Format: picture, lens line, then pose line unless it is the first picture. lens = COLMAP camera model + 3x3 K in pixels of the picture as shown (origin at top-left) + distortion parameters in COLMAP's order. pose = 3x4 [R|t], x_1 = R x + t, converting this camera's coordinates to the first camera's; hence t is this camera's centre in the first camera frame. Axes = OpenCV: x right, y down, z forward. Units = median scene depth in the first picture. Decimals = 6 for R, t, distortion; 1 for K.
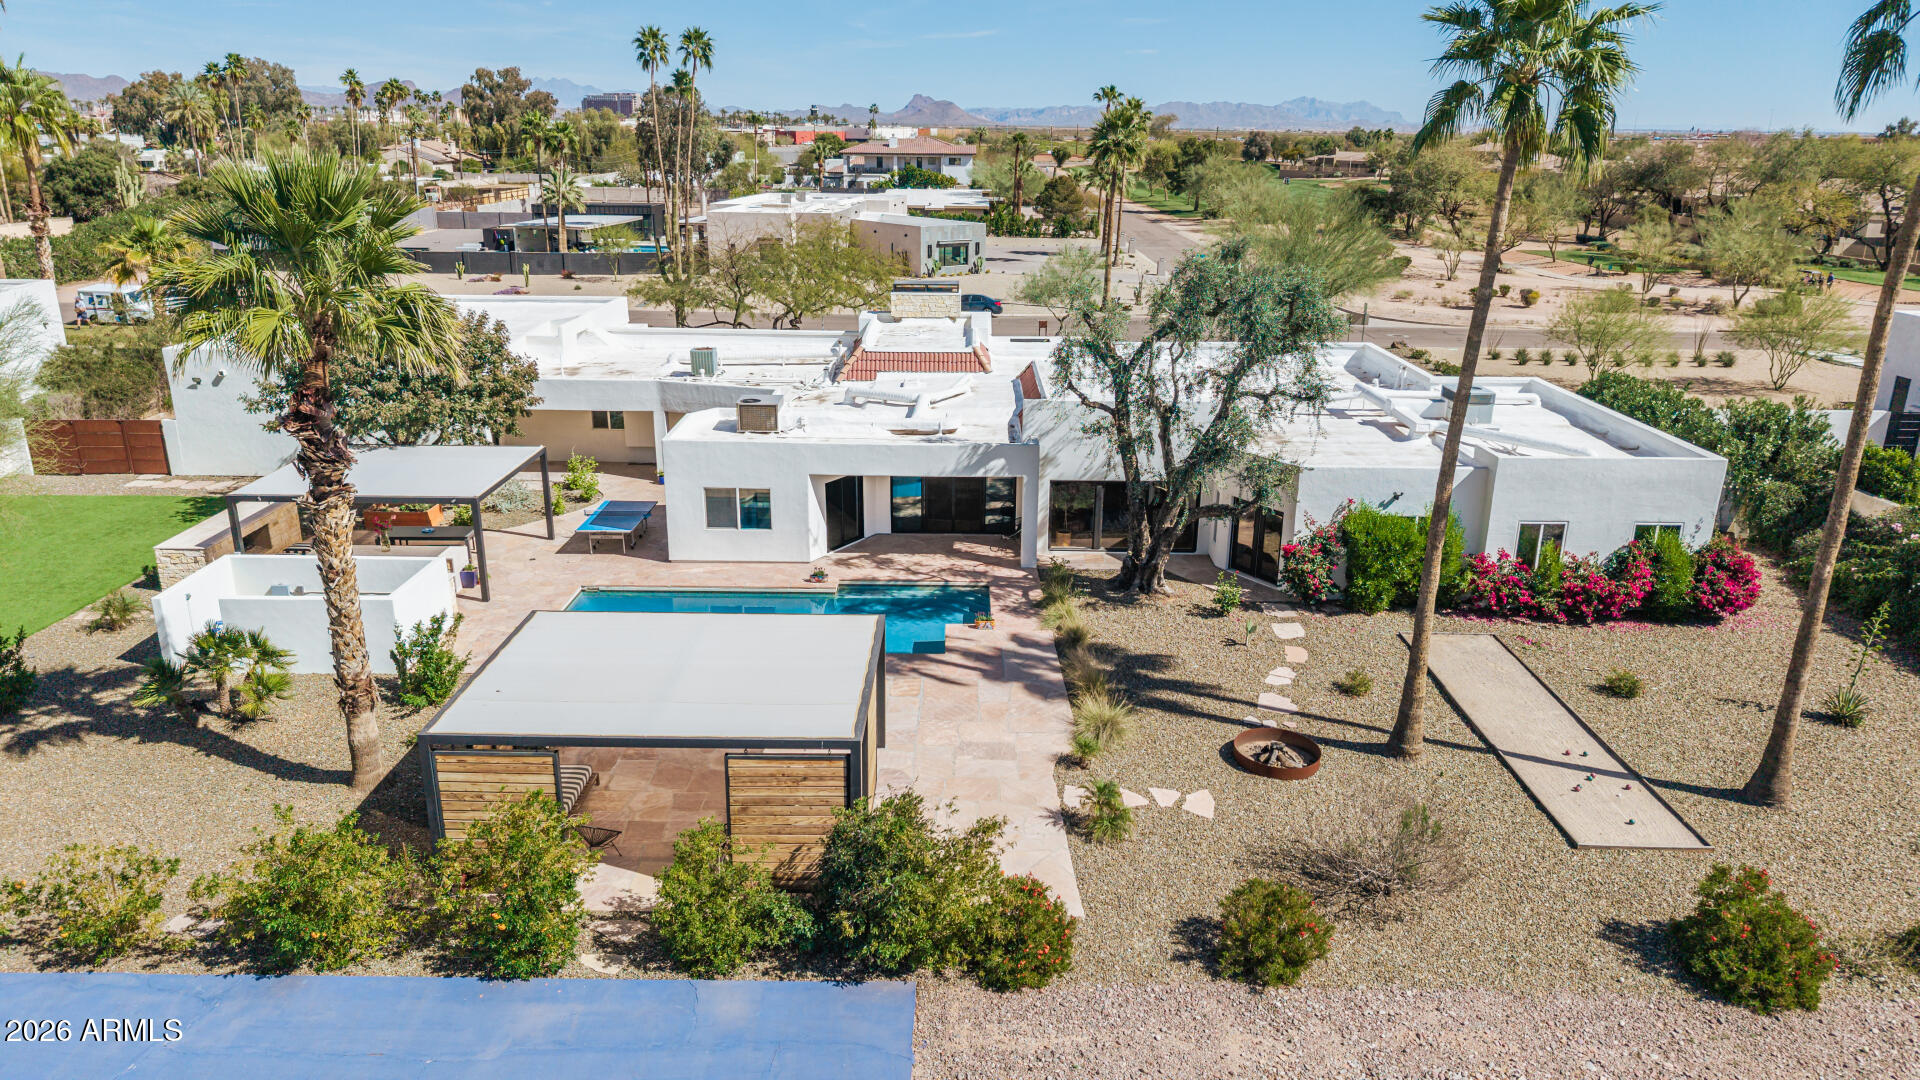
lens RADIAL K [[1278.3, 0, 944.9], [0, 1278.3, 530.1], [0, 0, 1]] dist [0.087133, -0.112813]
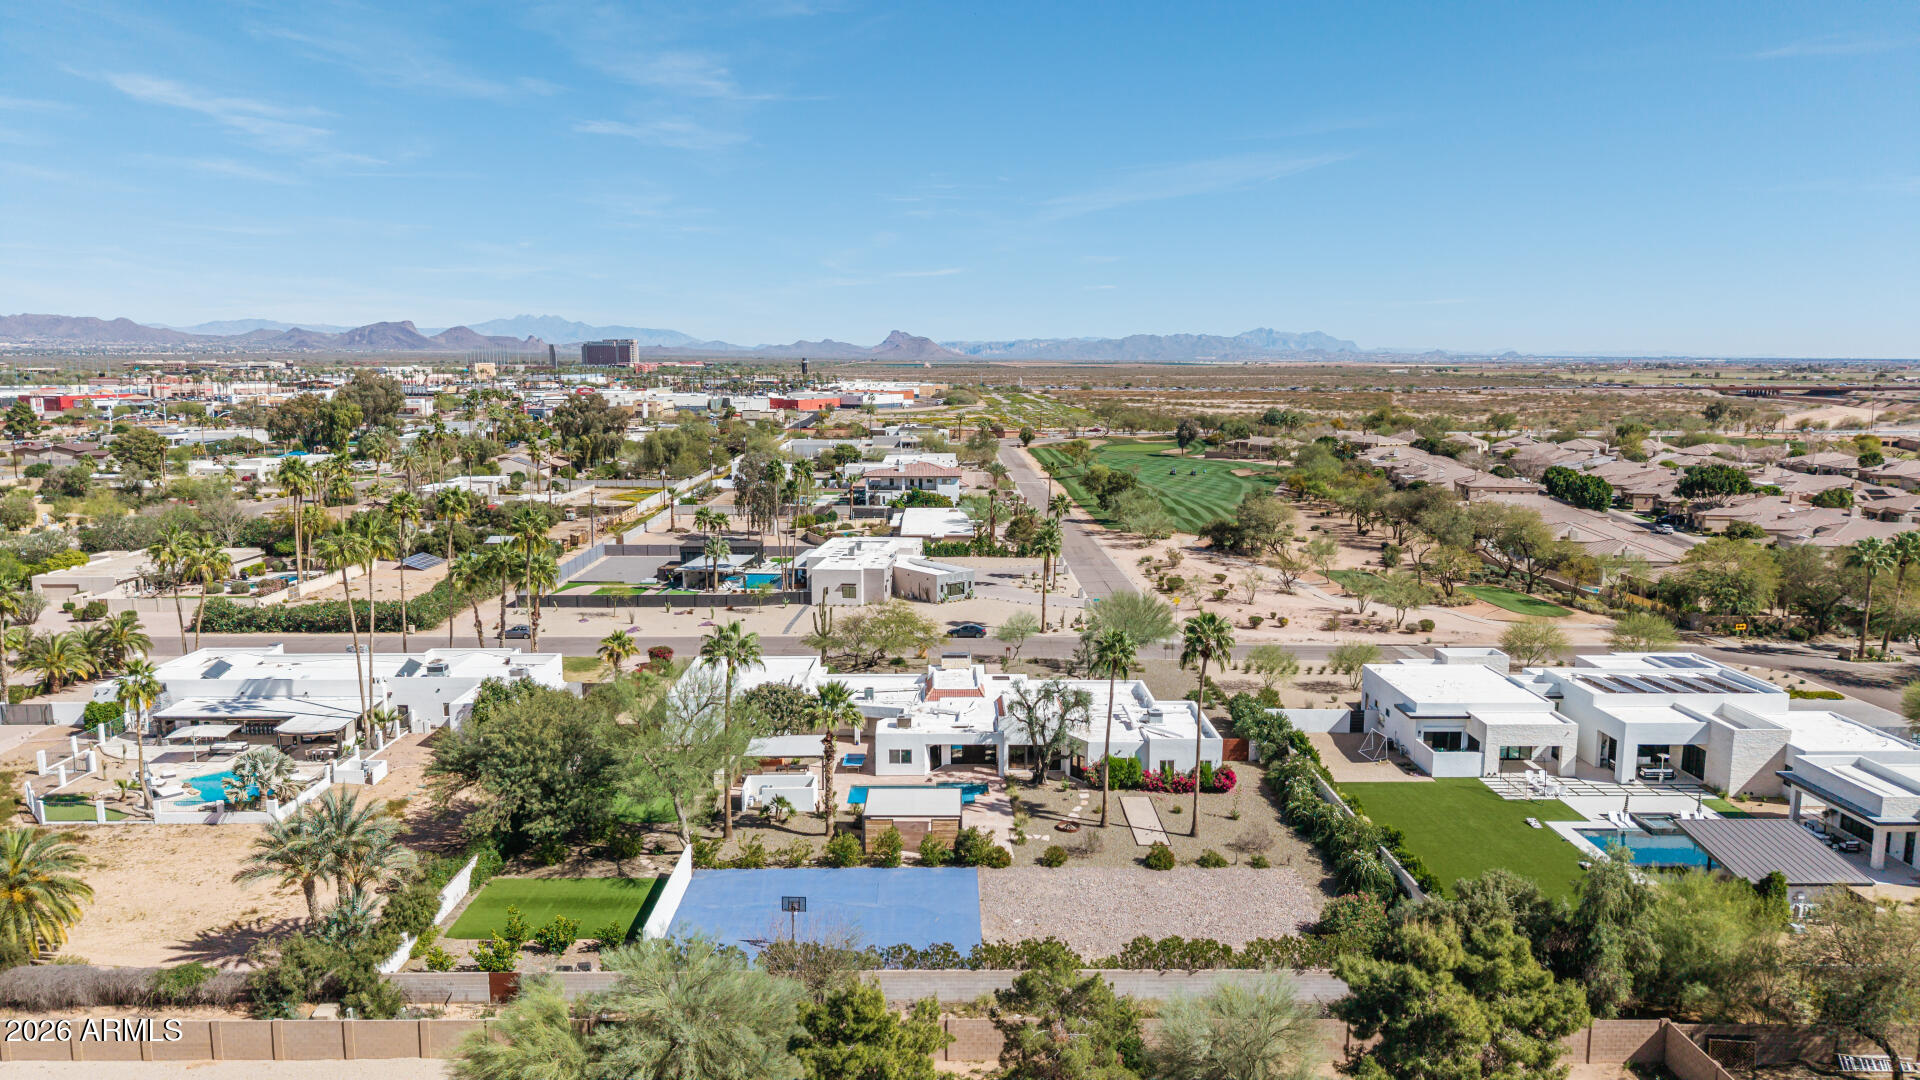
lens RADIAL K [[1278.3, 0, 944.9], [0, 1278.3, 530.1], [0, 0, 1]] dist [0.087133, -0.112813]
pose [[0.999811, -0.007513, 0.017946, -0.117169], [0.010412, 0.985850, -0.167307, -0.037923], [-0.016435, 0.167462, 0.985742, -2.080735]]
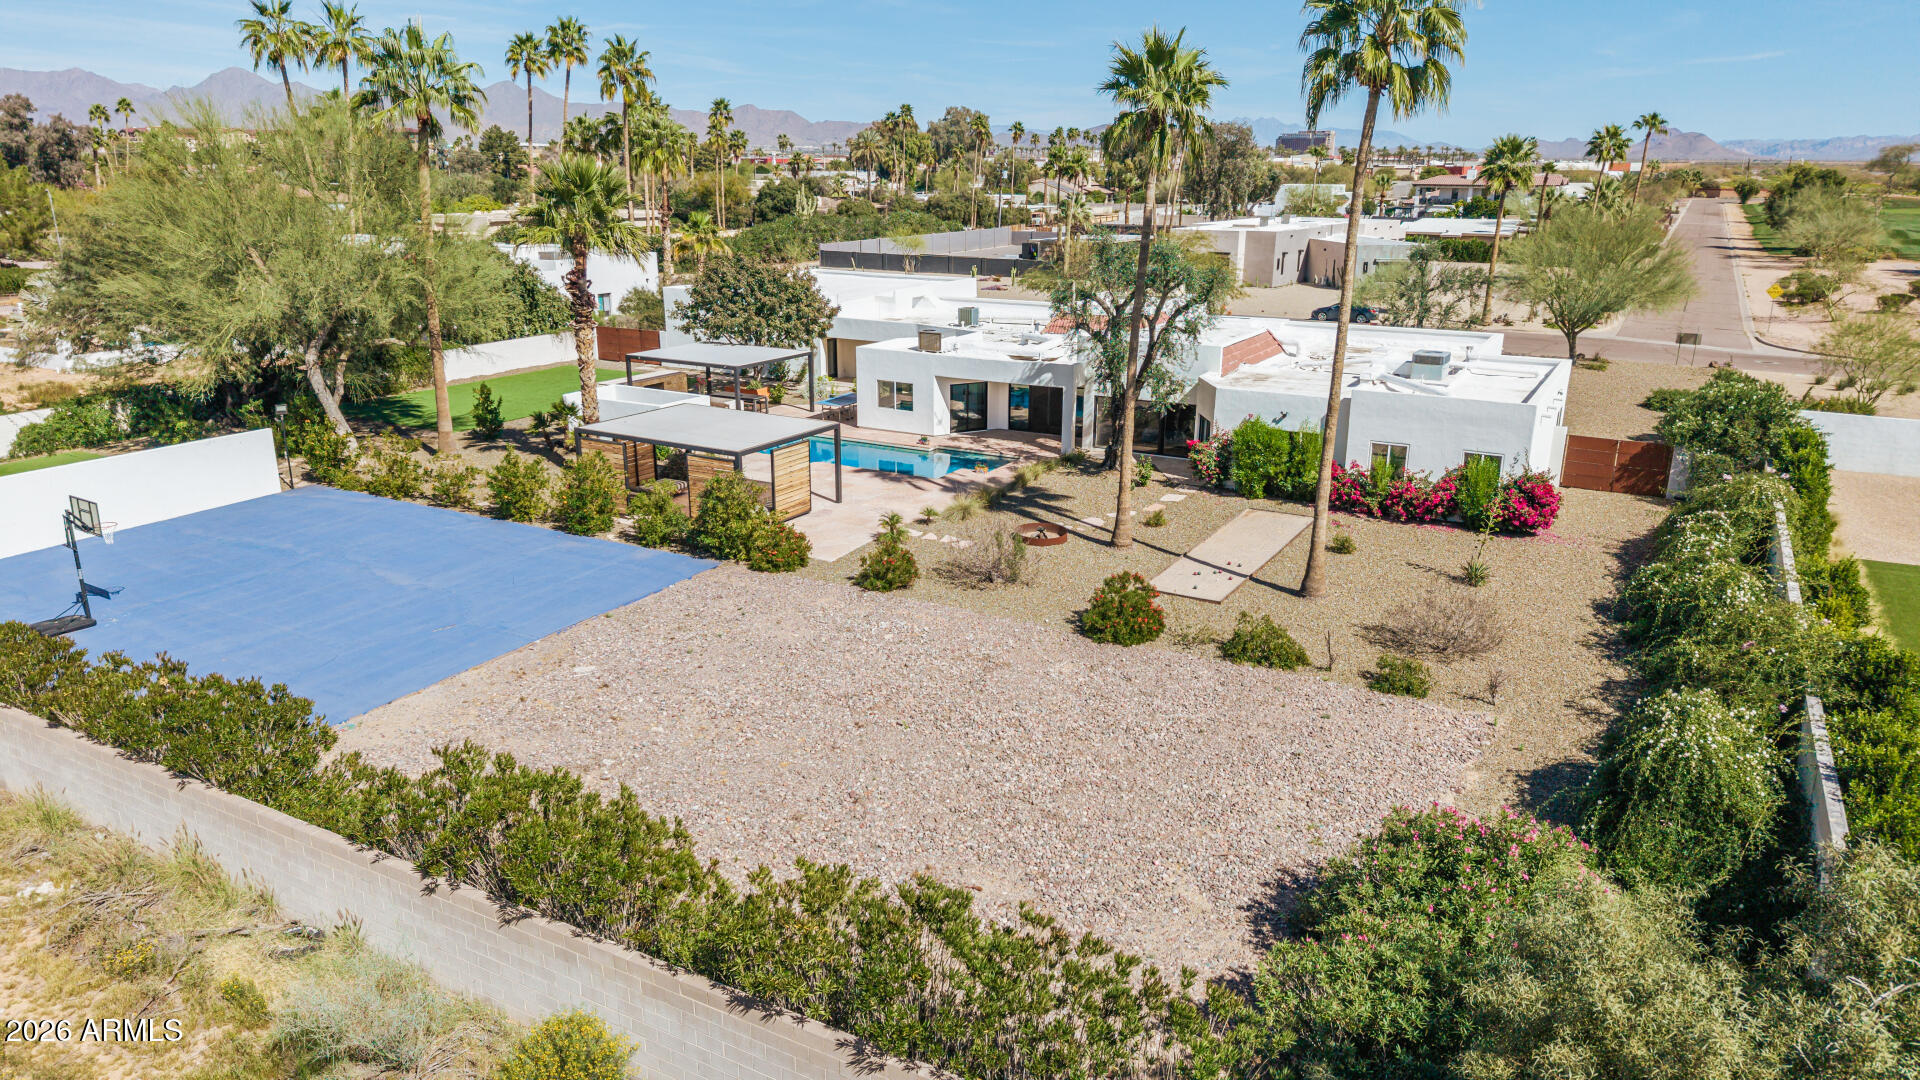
lens RADIAL K [[1282.7, 0, 960.0], [0, 1282.7, 540.0], [0, 0, 1]] dist [0.050133, -0.056930]
pose [[0.877959, 0.134321, -0.459506, 0.684673], [-0.143162, 0.989574, 0.015736, 0.129278], [0.456829, 0.051968, 0.888035, -0.346150]]
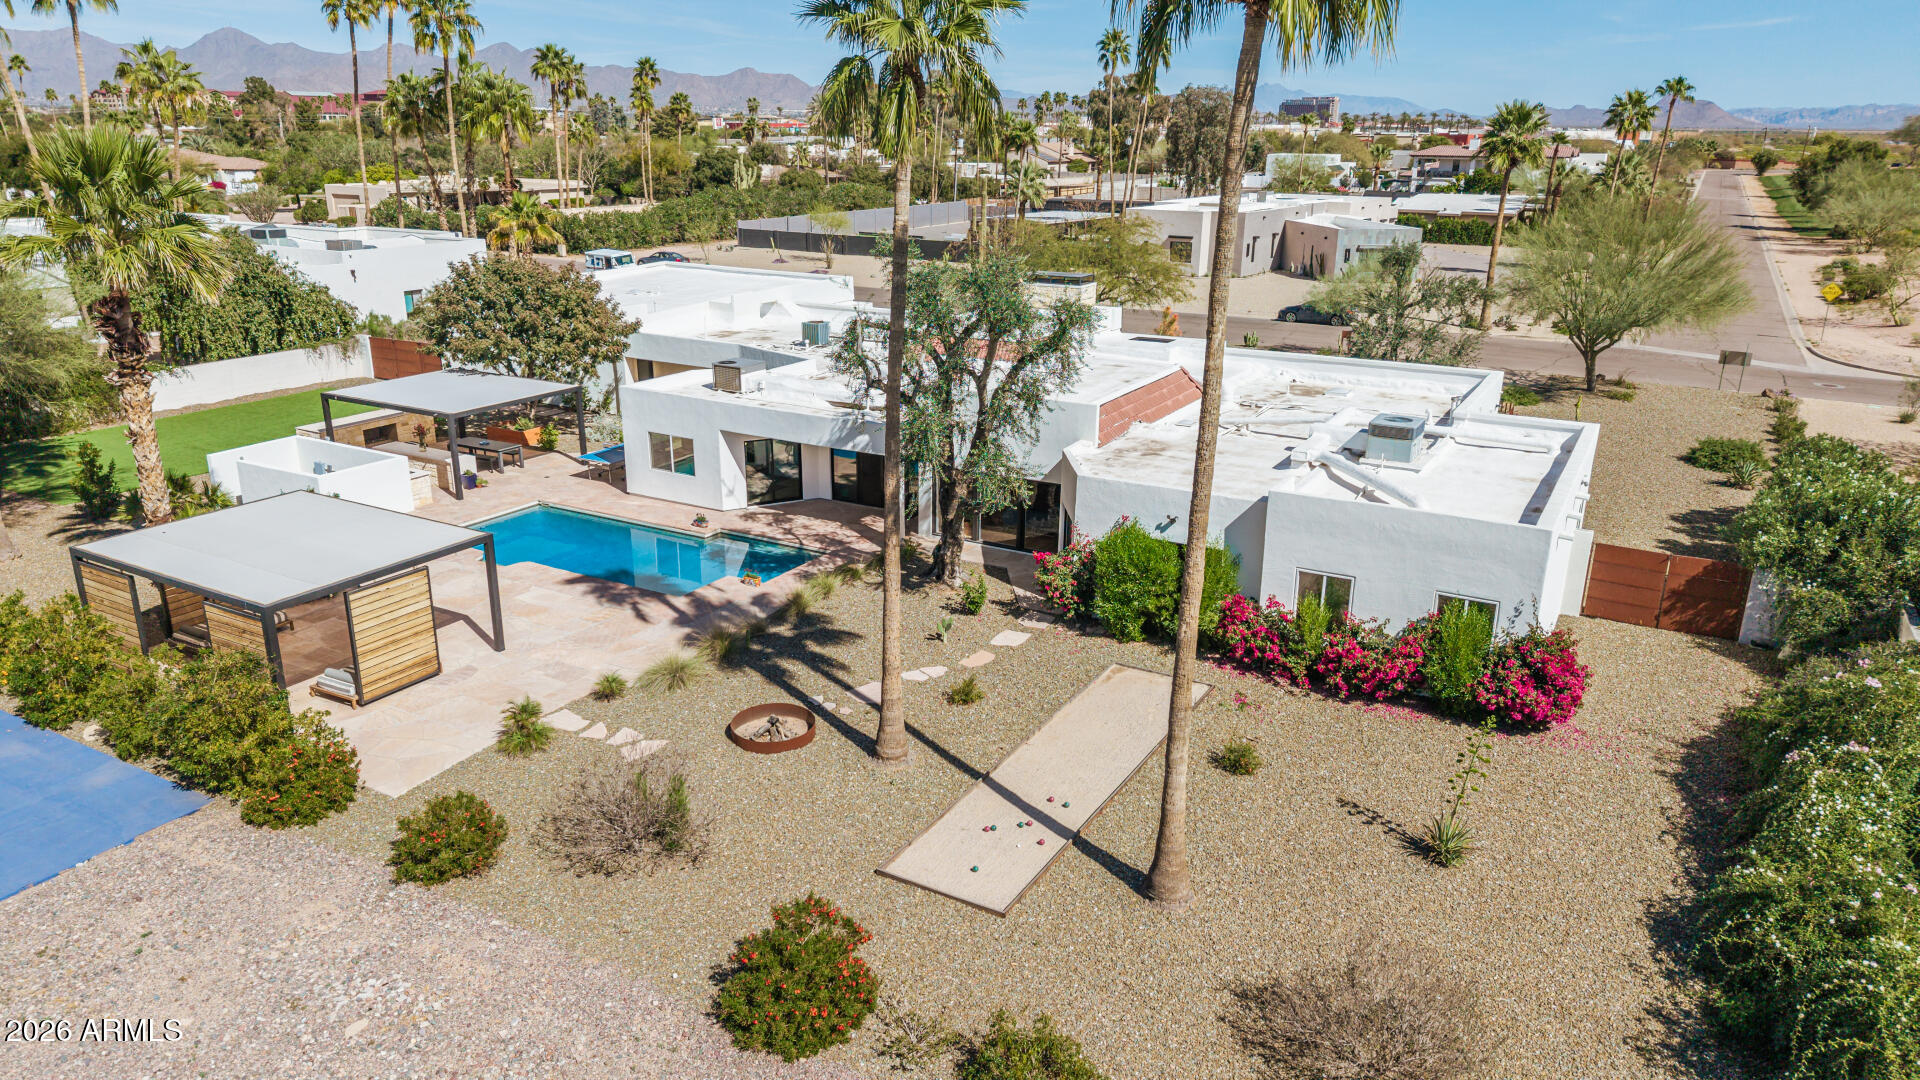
lens RADIAL K [[1282.7, 0, 960.0], [0, 1282.7, 540.0], [0, 0, 1]] dist [0.050133, -0.056930]
pose [[0.877163, 0.148838, -0.456545, 0.629023], [-0.146919, 0.988342, 0.039932, -0.026051], [0.457166, 0.032048, 0.888804, 0.124724]]
